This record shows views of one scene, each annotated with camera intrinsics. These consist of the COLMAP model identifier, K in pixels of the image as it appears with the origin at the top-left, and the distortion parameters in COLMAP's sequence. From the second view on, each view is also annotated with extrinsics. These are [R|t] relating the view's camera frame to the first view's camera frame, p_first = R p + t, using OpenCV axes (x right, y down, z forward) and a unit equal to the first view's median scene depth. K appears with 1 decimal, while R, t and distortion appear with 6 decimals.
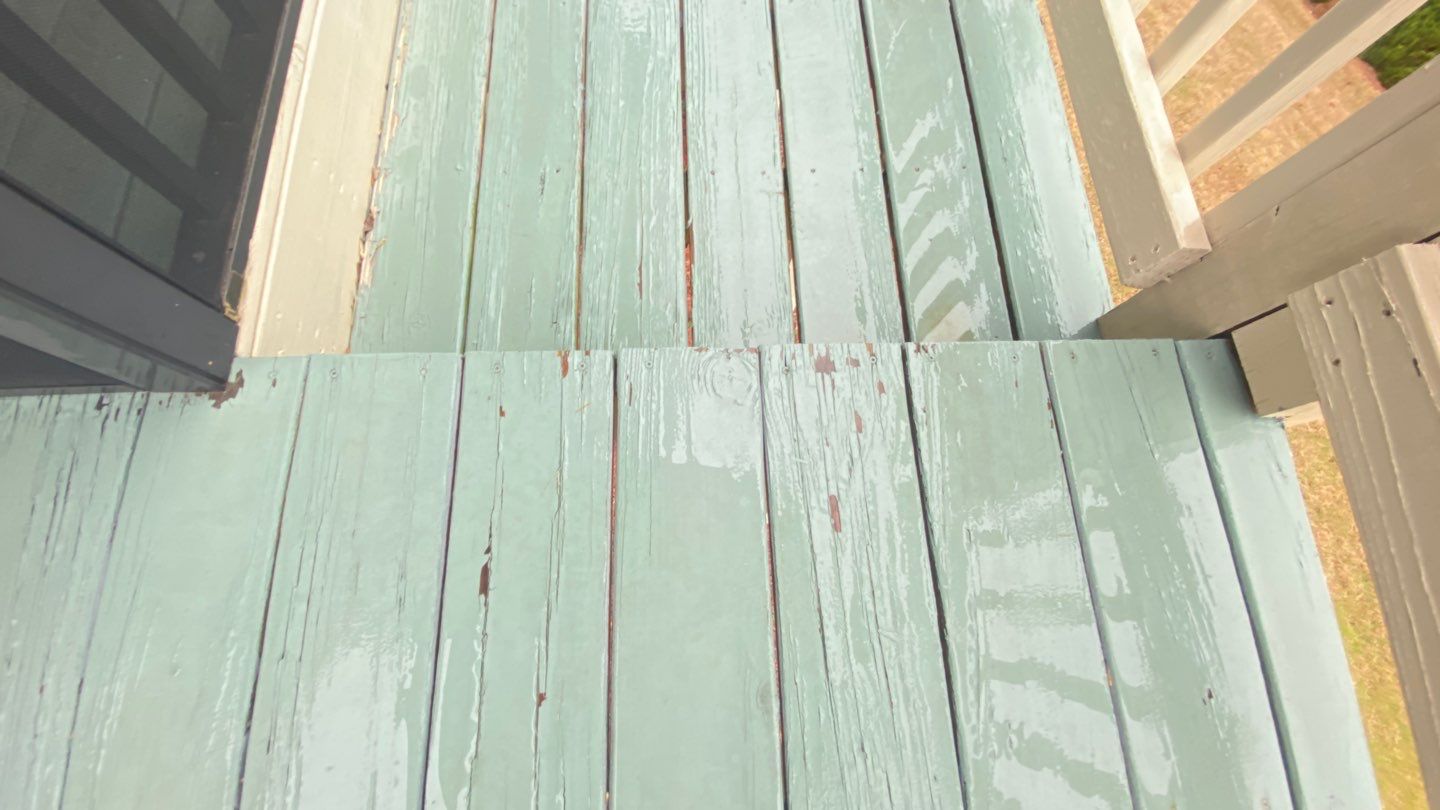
lens RADIAL K [[622.7, 0, 720.0], [0, 622.7, 405.0], [0, 0, 1]] dist [-0.000794, -0.000191]
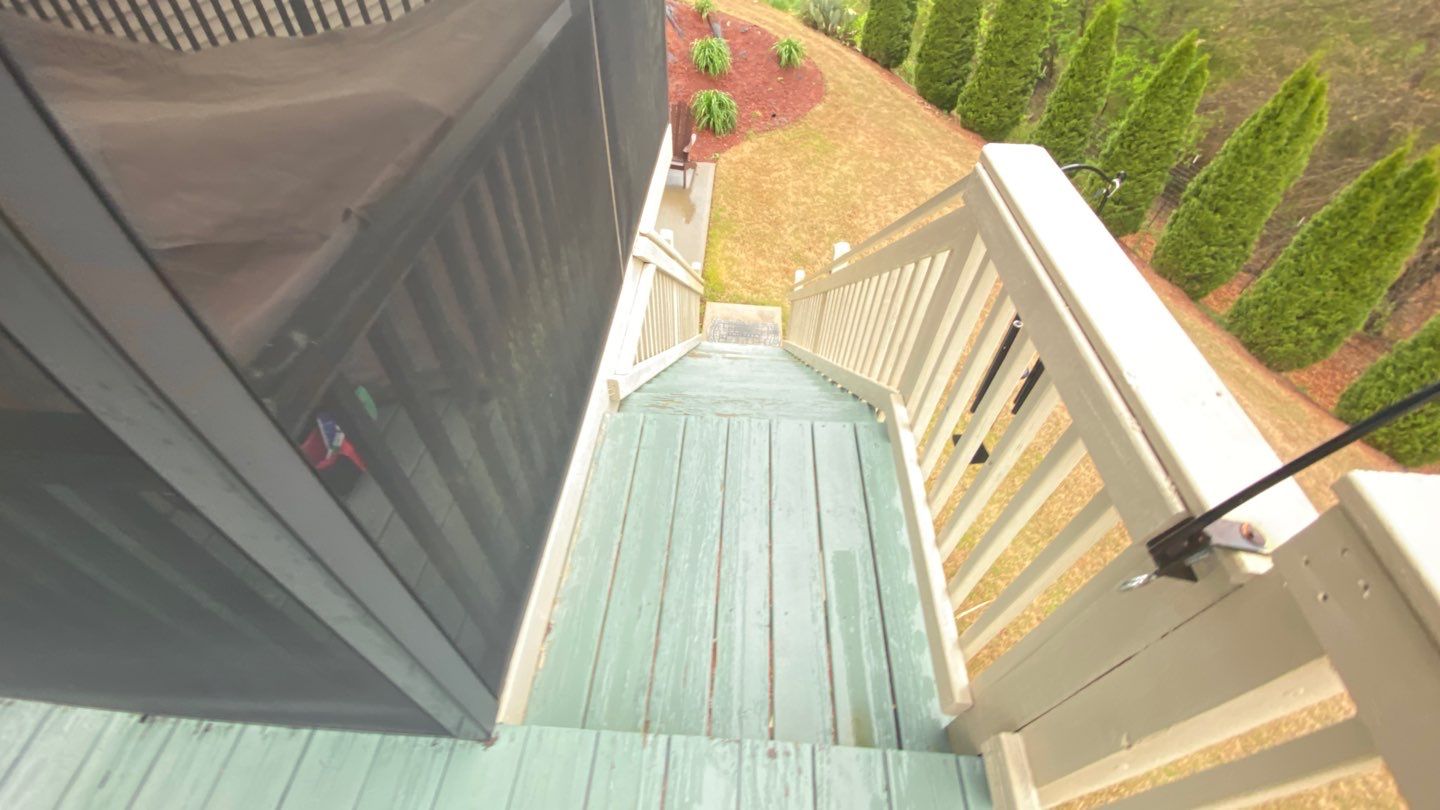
lens RADIAL K [[563.8, 0, 720.0], [0, 563.8, 405.0], [0, 0, 1]] dist [0.002735, 0.000141]
pose [[0.995091, 0.057644, -0.080449, 0.061807], [-0.088775, 0.879204, -0.468102, -0.139873], [0.043748, 0.472946, 0.880005, -0.852647]]
